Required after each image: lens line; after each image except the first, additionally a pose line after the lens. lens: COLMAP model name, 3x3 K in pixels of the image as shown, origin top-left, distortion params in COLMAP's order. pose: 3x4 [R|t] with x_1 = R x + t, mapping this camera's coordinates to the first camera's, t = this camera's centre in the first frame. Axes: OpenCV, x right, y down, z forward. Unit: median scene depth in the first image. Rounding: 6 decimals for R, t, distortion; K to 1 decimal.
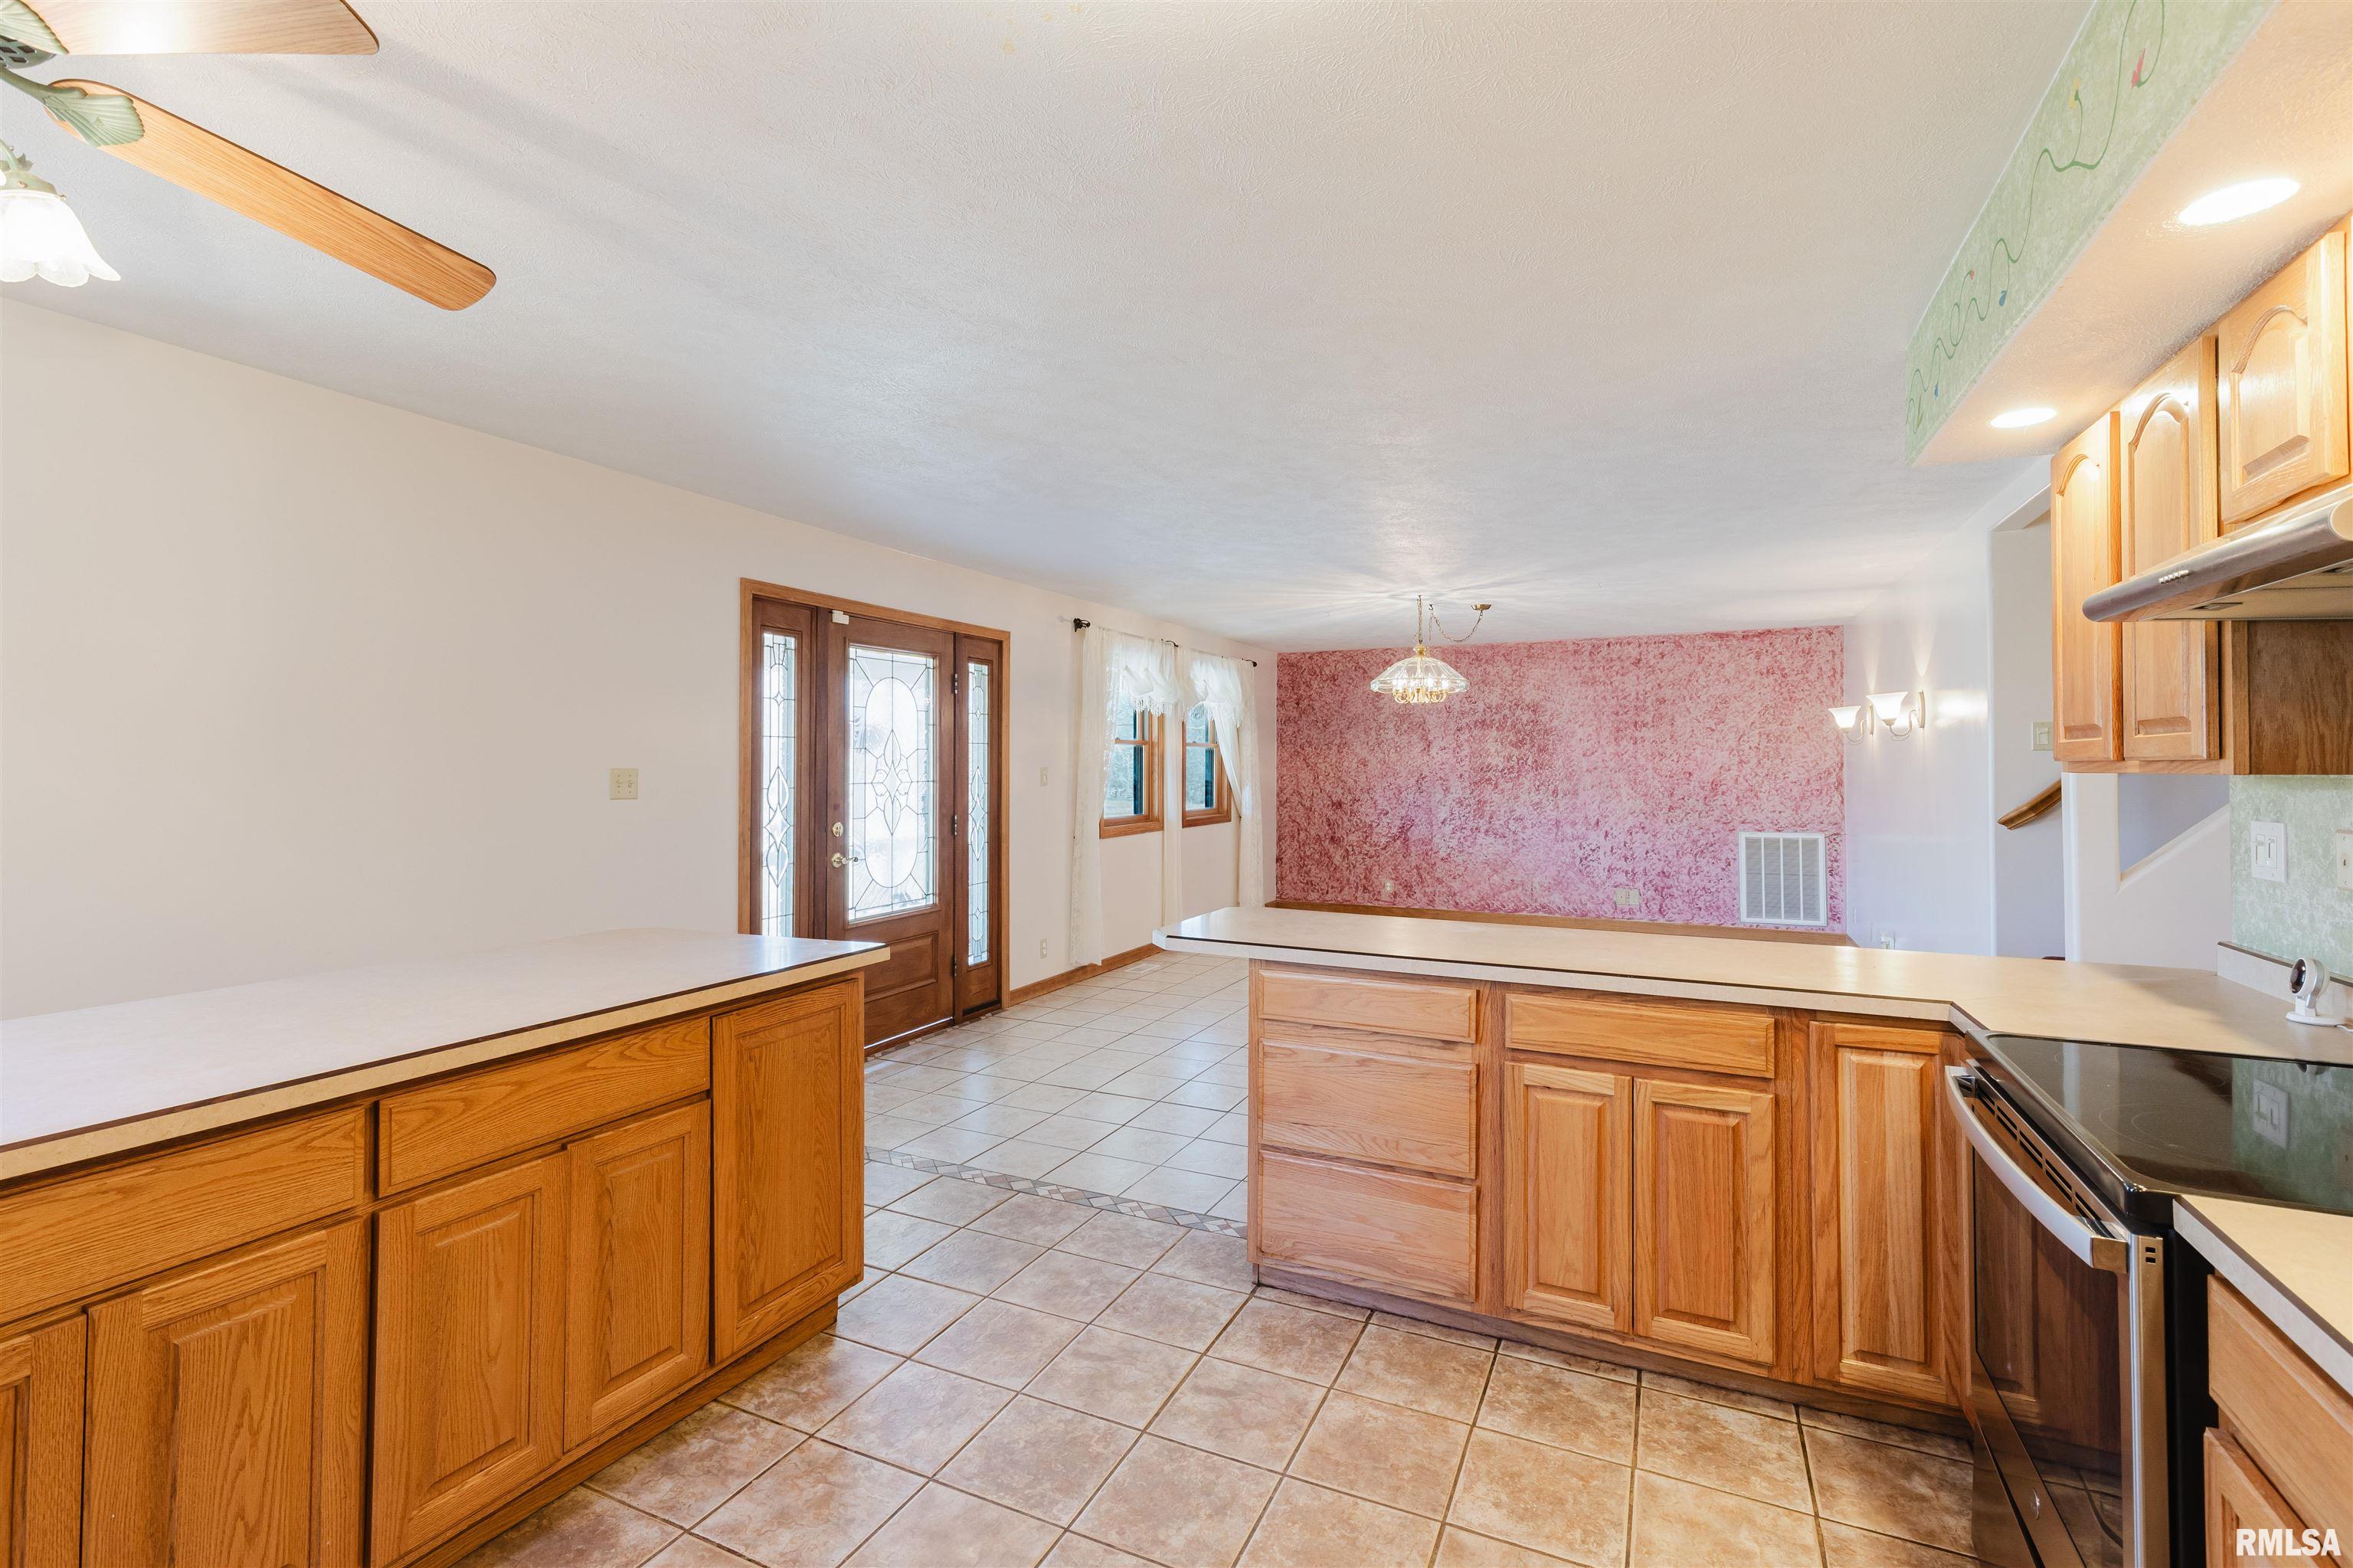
lens RADIAL K [[1068.2, 0, 1166.6], [0, 1068.2, 752.0], [0, 0, 1]] dist [0.003451, -0.001037]
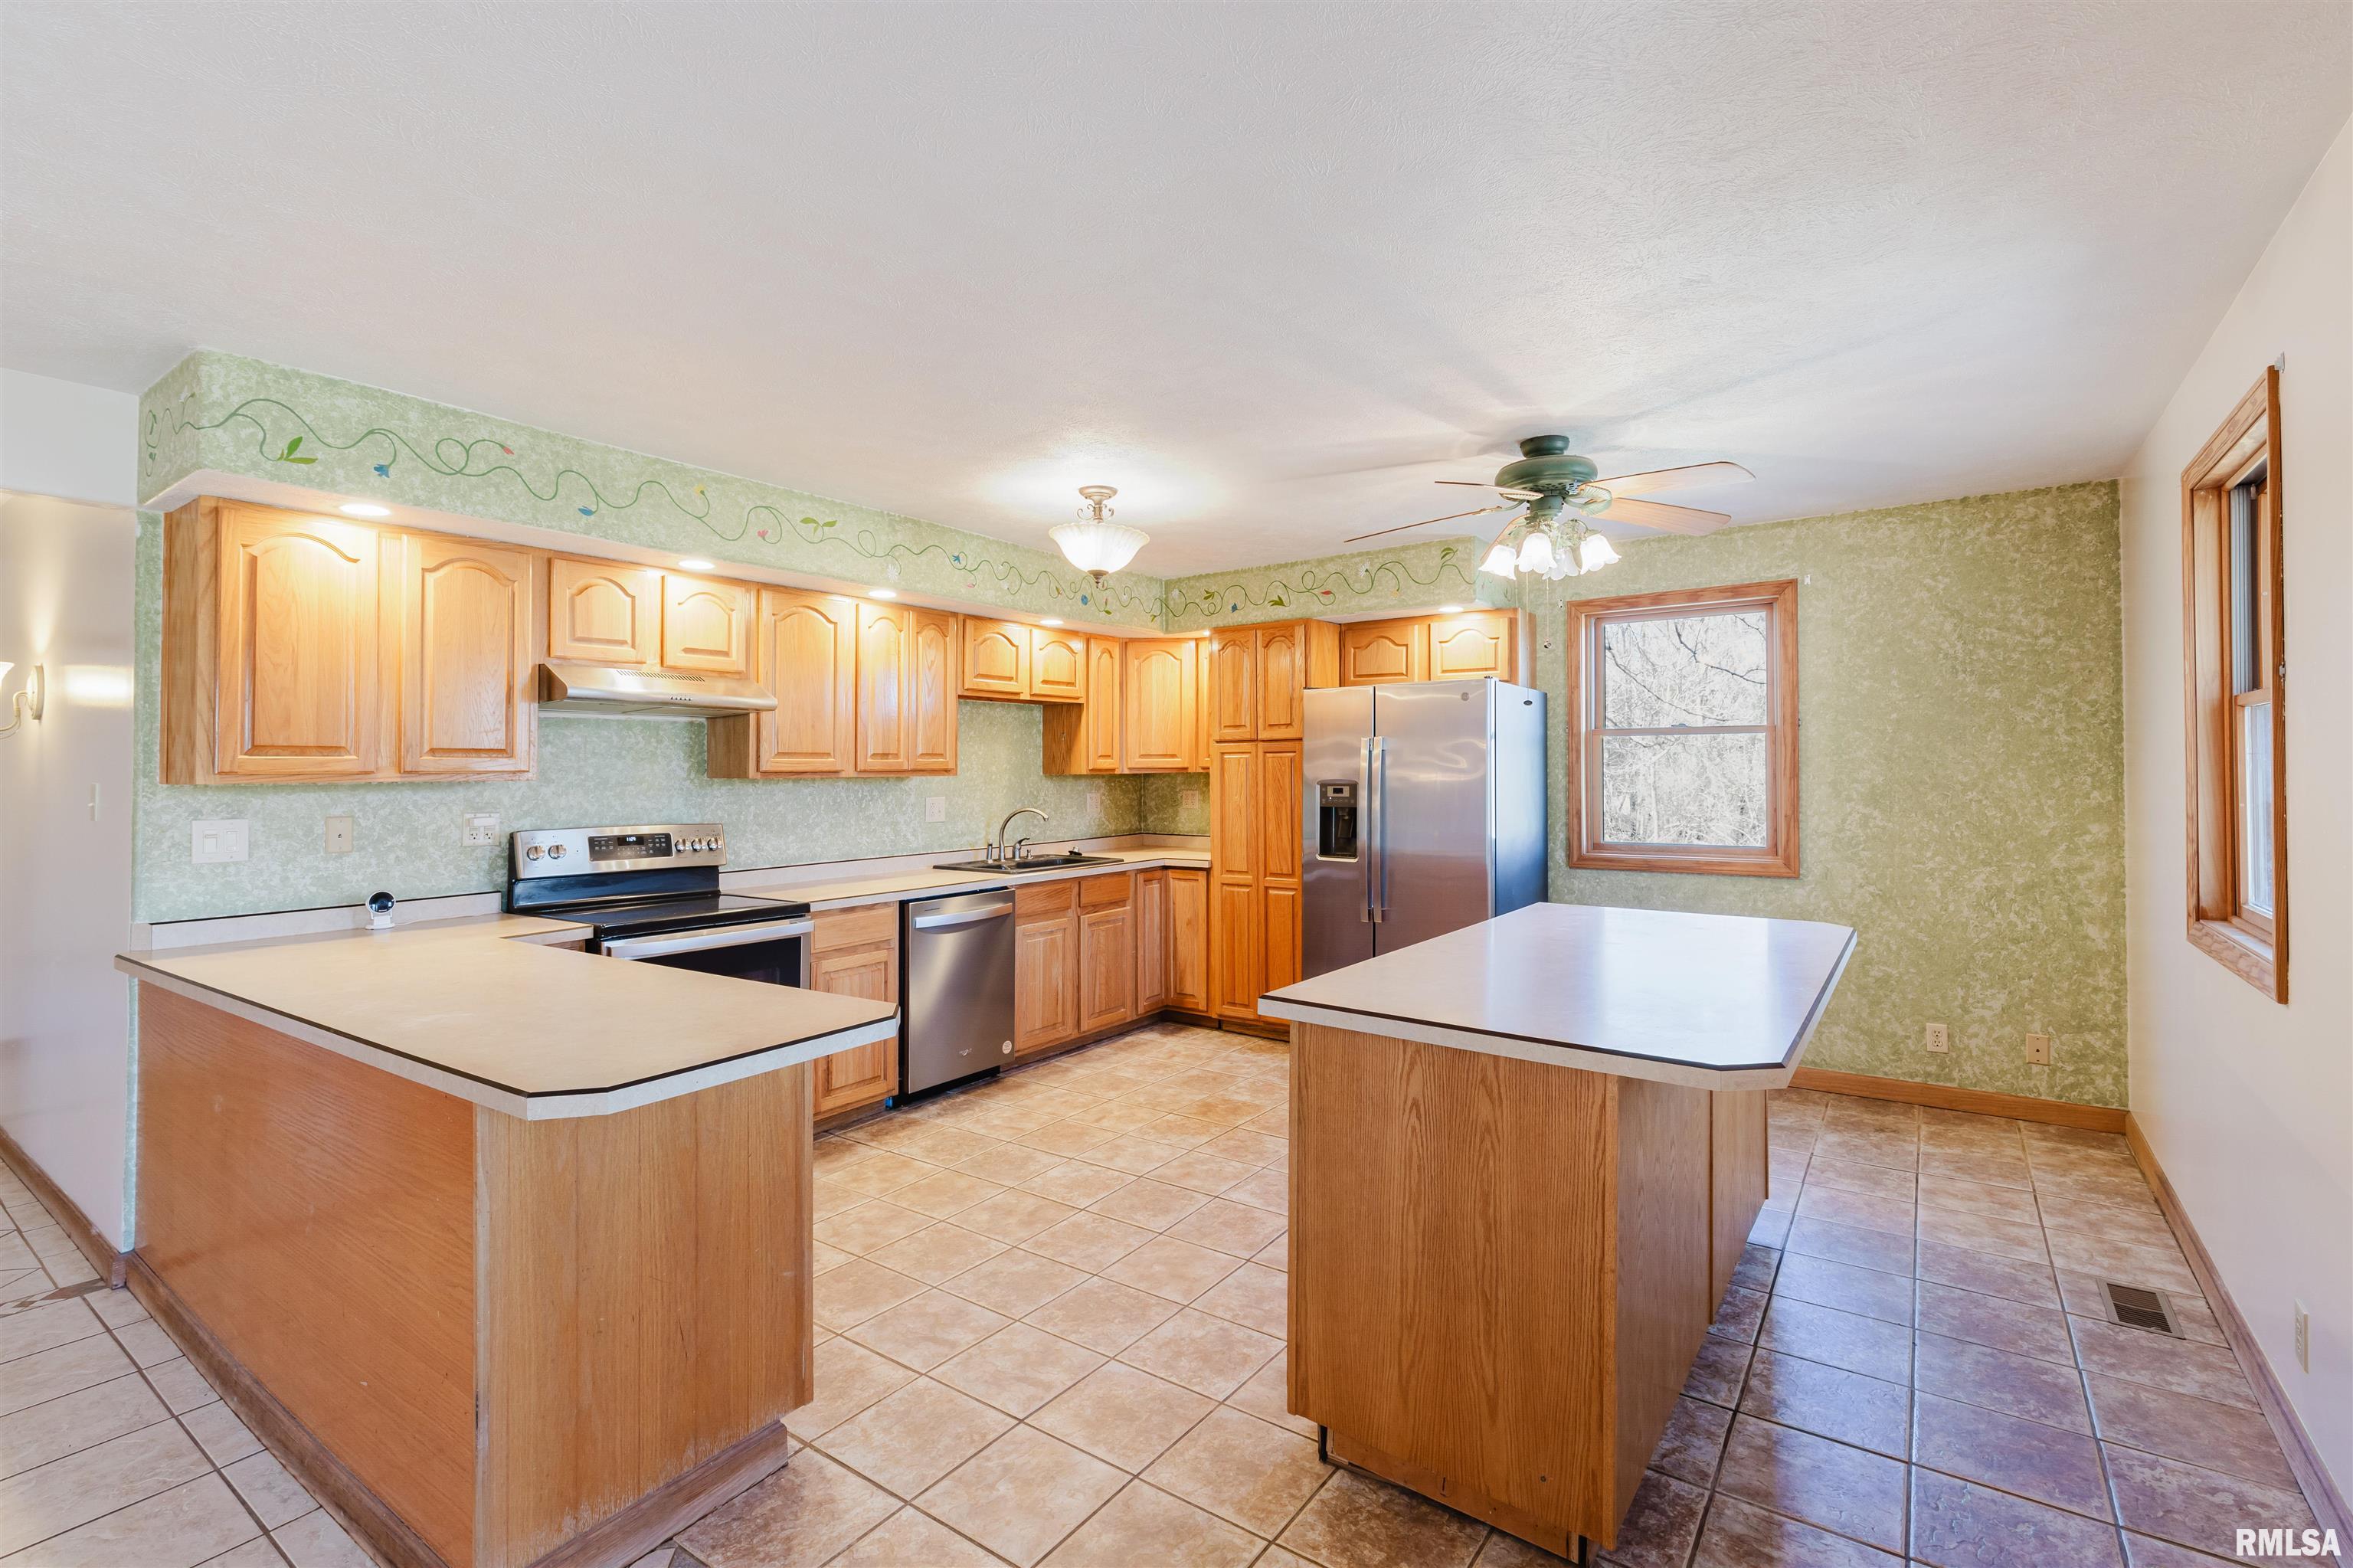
lens RADIAL K [[1068.2, 0, 1164.2], [0, 1068.2, 753.5], [0, 0, 1]] dist [0.003451, -0.001037]
pose [[-0.983807, 0.009224, 0.178992, -0.168997], [0.004317, 0.999605, -0.027784, 0.010012], [-0.179177, -0.026561, -0.983458, 0.901267]]
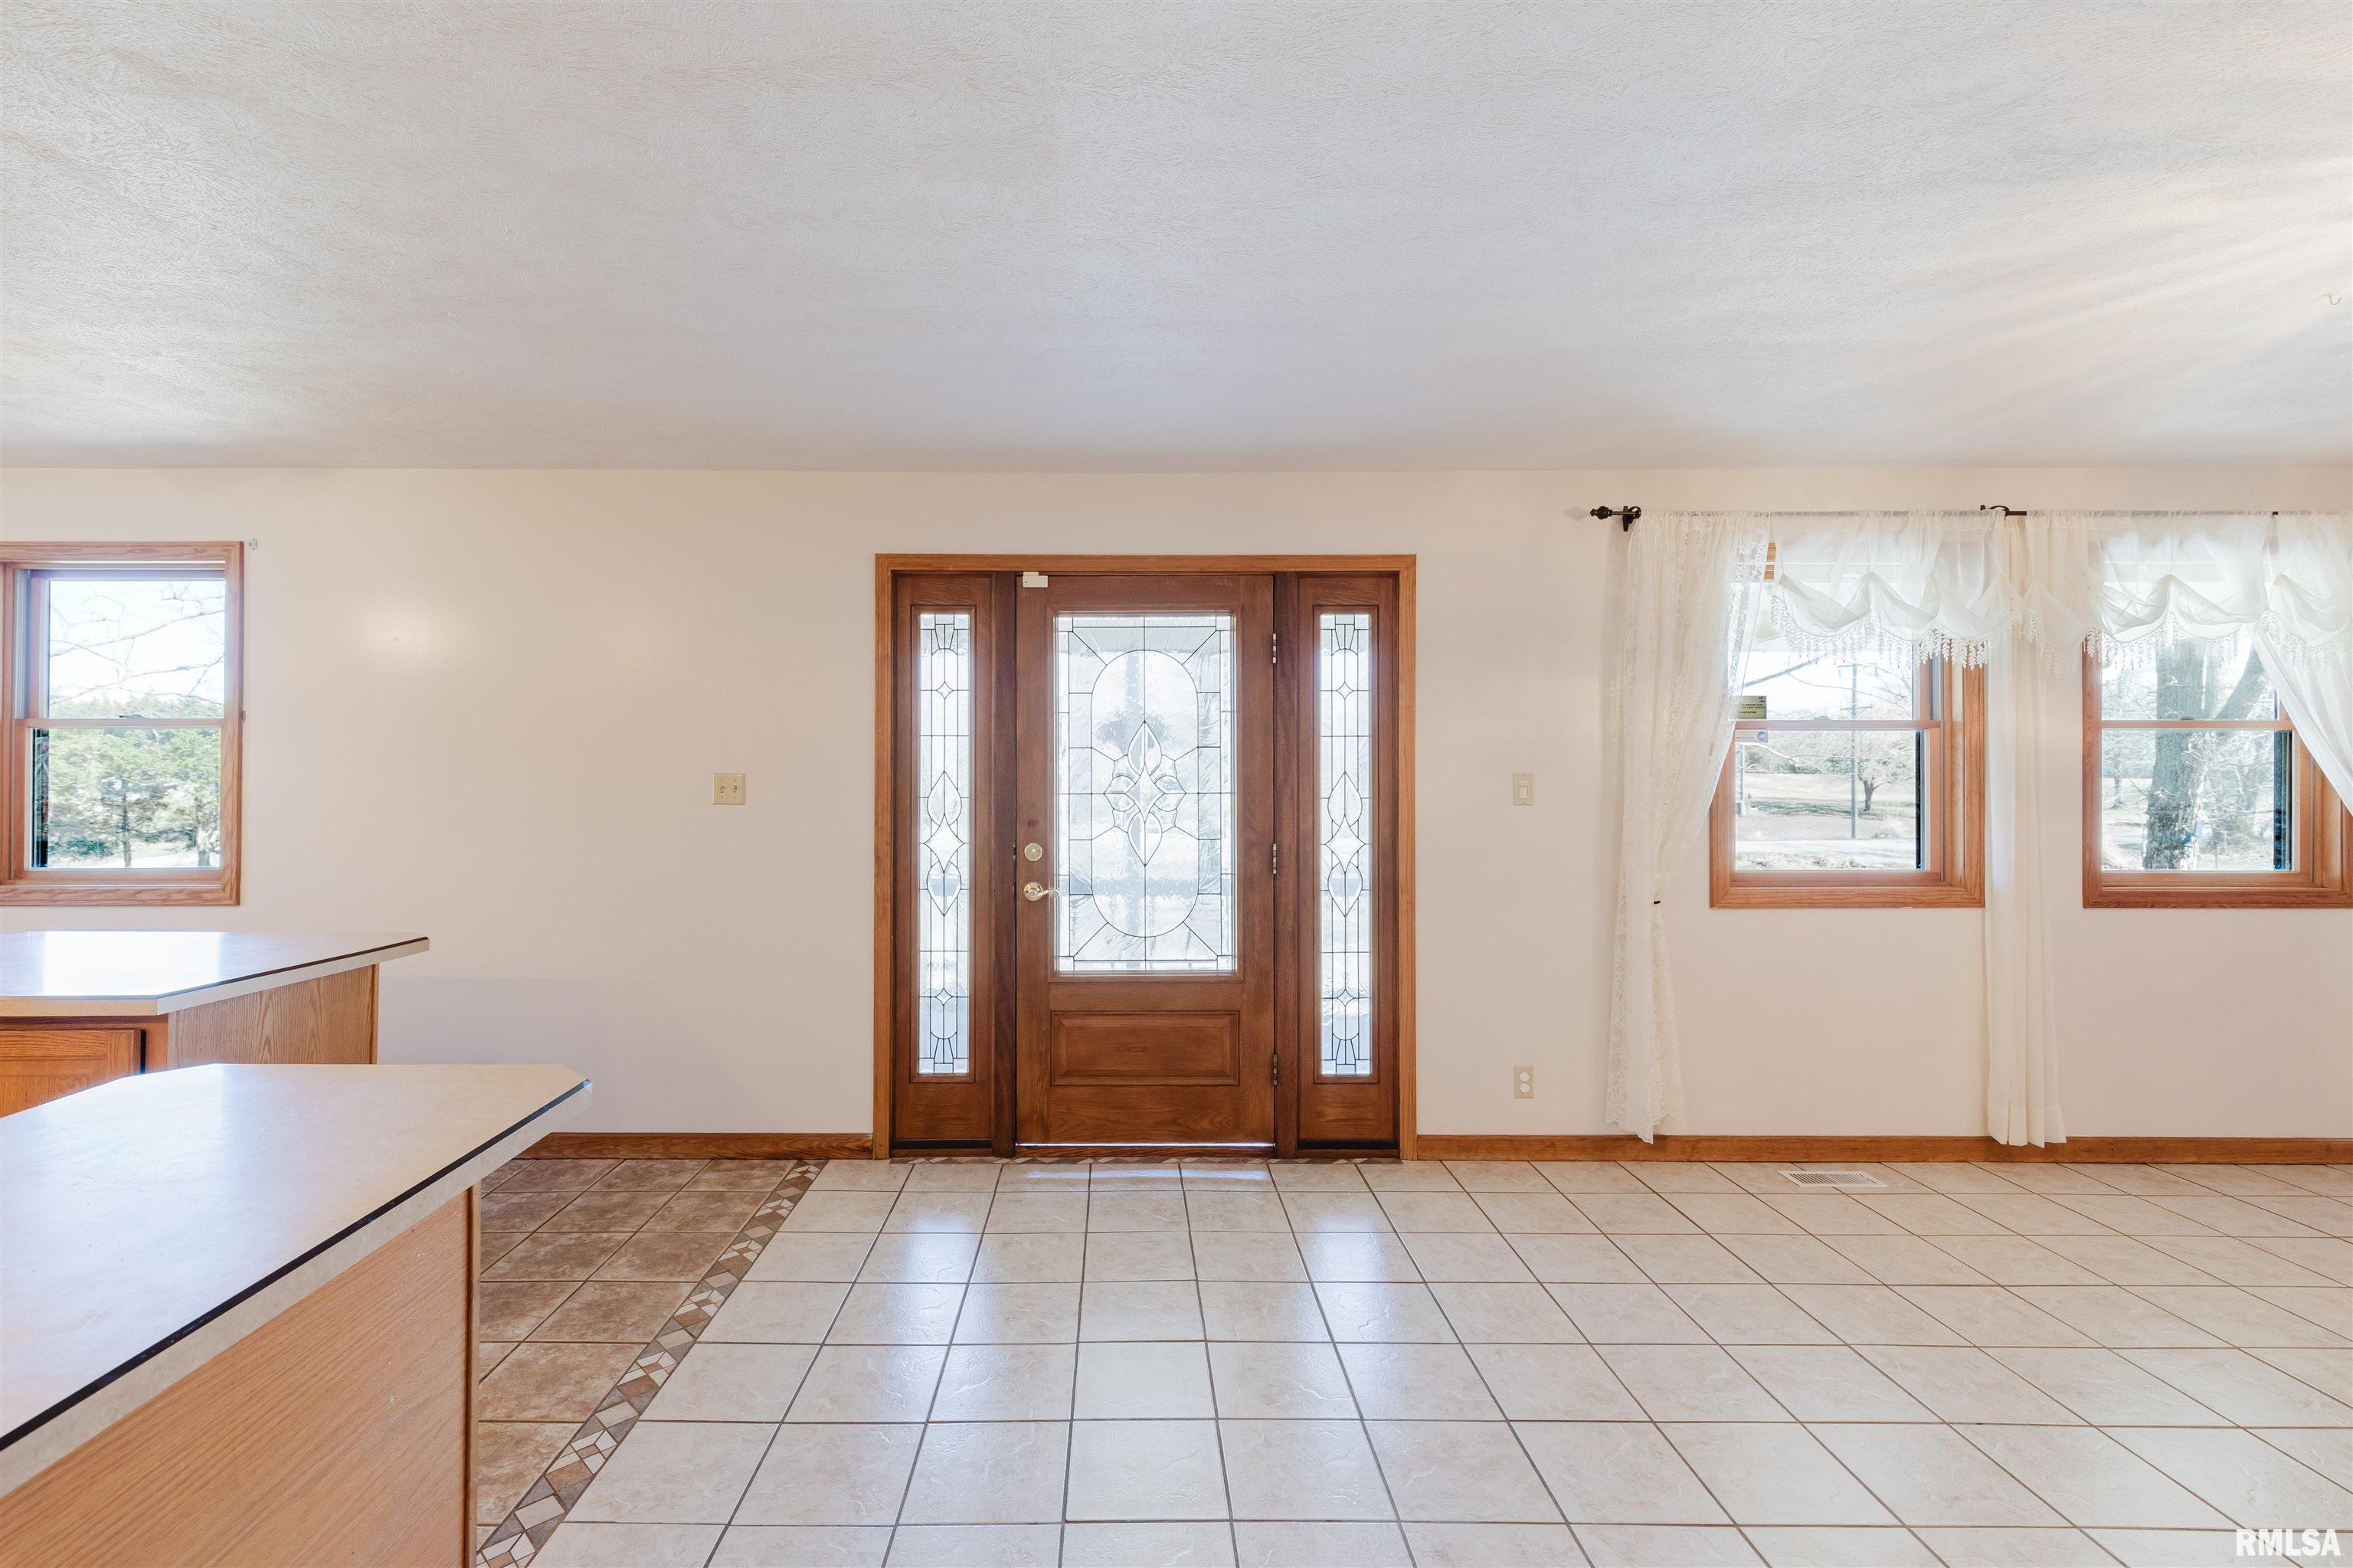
lens RADIAL K [[1068.2, 0, 1161.4], [0, 1068.2, 763.2], [0, 0, 1]] dist [0.003451, -0.001037]
pose [[0.427469, -0.003482, -0.904023, 0.398033], [0.010442, 0.999945, 0.001086, 0.006892], [0.903970, -0.009904, 0.427482, 0.682133]]
